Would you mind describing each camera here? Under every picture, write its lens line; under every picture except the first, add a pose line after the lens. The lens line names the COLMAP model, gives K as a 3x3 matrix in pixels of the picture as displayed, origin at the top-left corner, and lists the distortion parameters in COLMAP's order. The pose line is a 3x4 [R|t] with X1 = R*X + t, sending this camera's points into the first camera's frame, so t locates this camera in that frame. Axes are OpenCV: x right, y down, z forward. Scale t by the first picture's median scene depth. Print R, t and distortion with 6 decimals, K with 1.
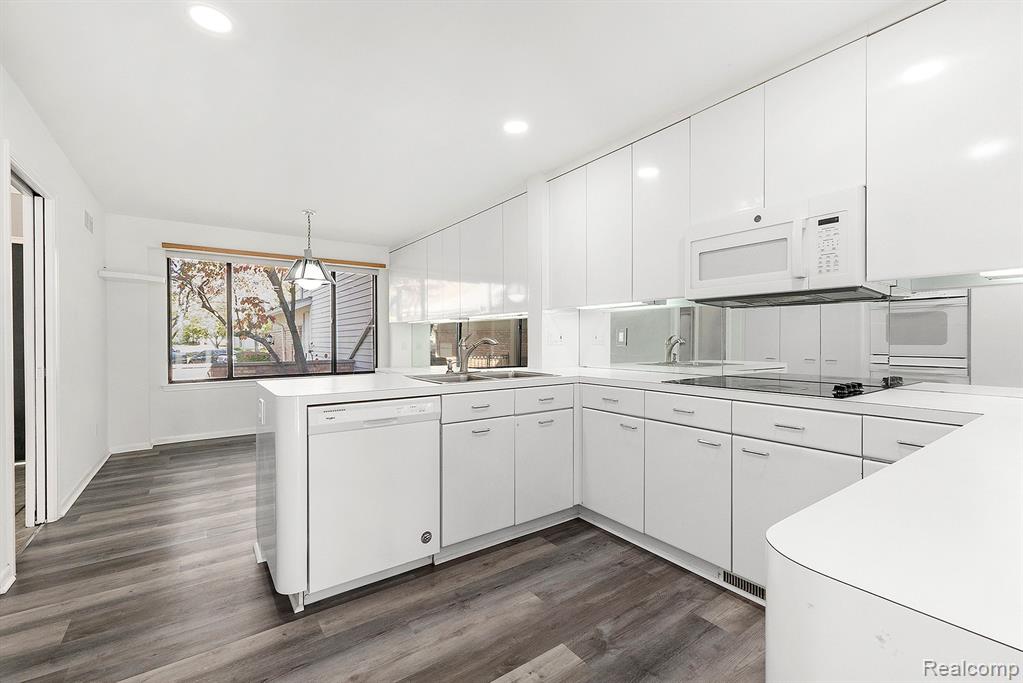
lens RADIAL K [[436.1, 0, 511.5], [0, 436.1, 341.5], [0, 0, 1]] dist [0.017594, 0.000100]
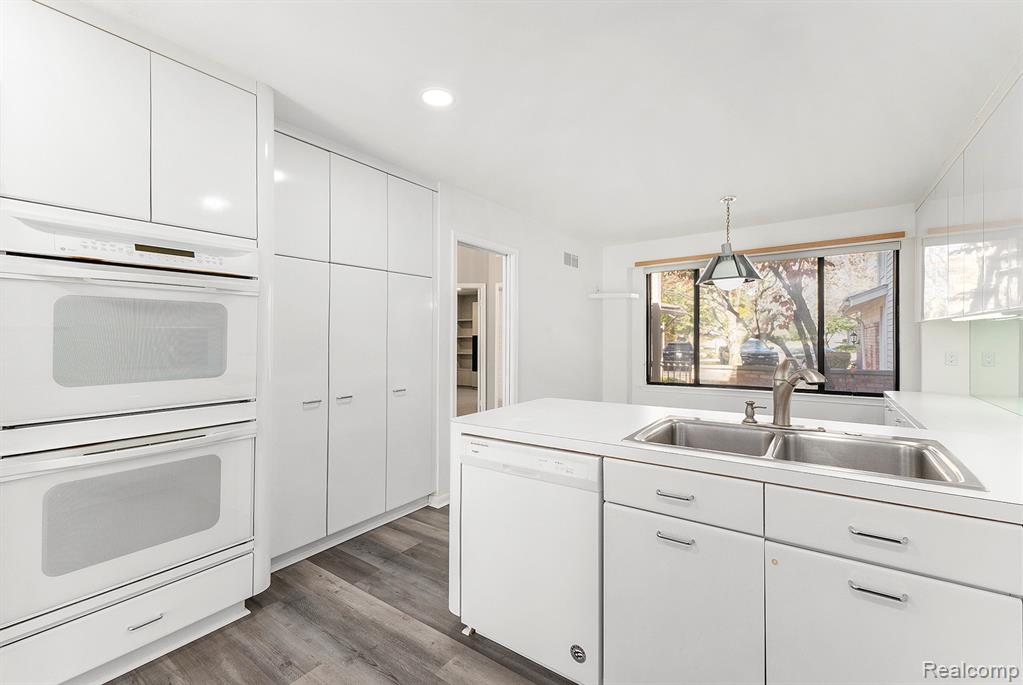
lens RADIAL K [[444.6, 0, 511.5], [0, 444.6, 342.5], [0, 0, 1]] dist [0.003148, 0.000186]
pose [[0.307678, 0.010930, -0.951428, 0.421580], [0.001467, 0.999927, 0.011961, -0.056520], [0.951489, -0.005076, 0.307640, 0.644929]]
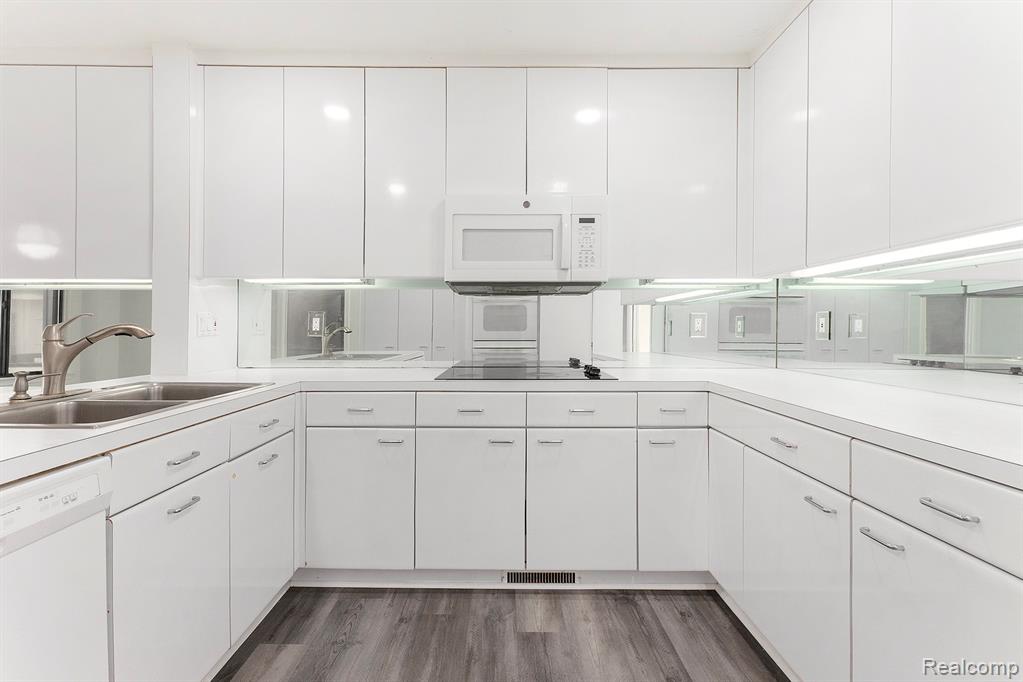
lens RADIAL K [[471.7, 0, 510.5], [0, 471.7, 343.7], [0, 0, 1]] dist [0.000945, 0.000057]
pose [[0.590610, -0.028216, 0.806464, -0.295166], [0.001313, 0.999421, 0.034005, -0.004456], [-0.806956, -0.019024, 0.590305, 0.376407]]
